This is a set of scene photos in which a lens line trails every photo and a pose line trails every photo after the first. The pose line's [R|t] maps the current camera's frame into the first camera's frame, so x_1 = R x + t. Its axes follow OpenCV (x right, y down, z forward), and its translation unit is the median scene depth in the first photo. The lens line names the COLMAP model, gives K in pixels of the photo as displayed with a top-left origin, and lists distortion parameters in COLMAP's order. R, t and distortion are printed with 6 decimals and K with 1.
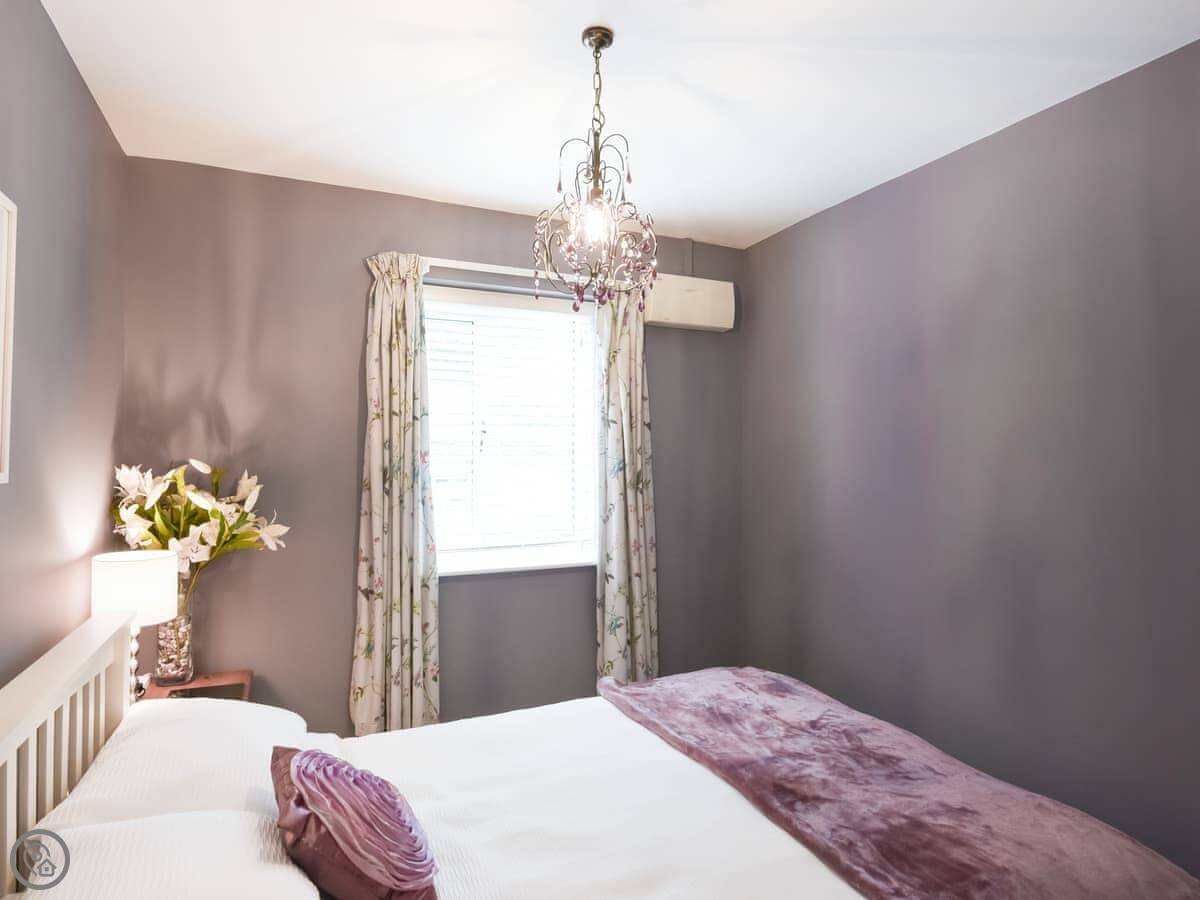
lens RADIAL K [[673.9, 0, 596.2], [0, 673.9, 447.3], [0, 0, 1]] dist [-0.010325, -0.000308]
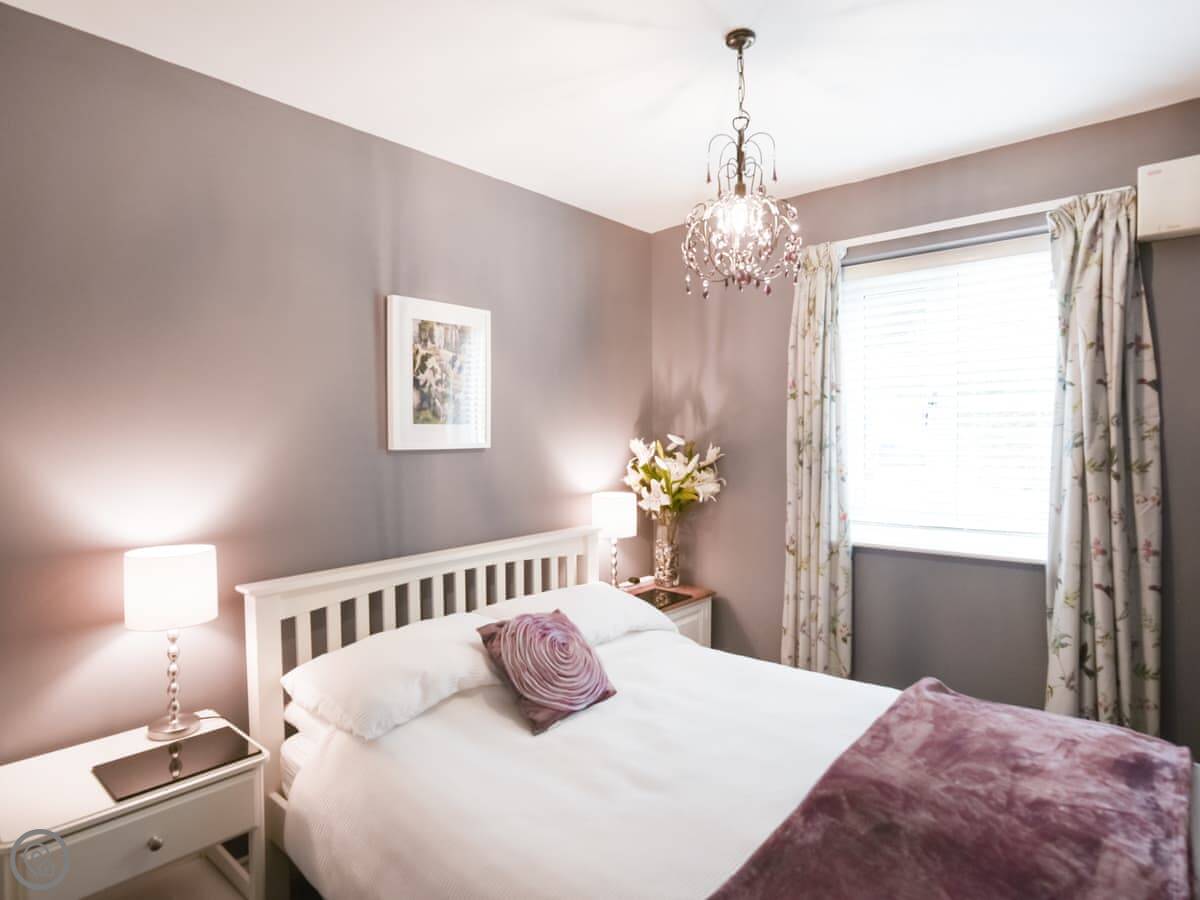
lens RADIAL K [[673.9, 0, 594.0], [0, 673.9, 450.9], [0, 0, 1]] dist [-0.010325, -0.000308]
pose [[0.421277, 0.018781, -0.906738, 0.541874], [0.021469, 0.999299, 0.030673, 0.004069], [0.906678, -0.032389, 0.420578, 0.199352]]
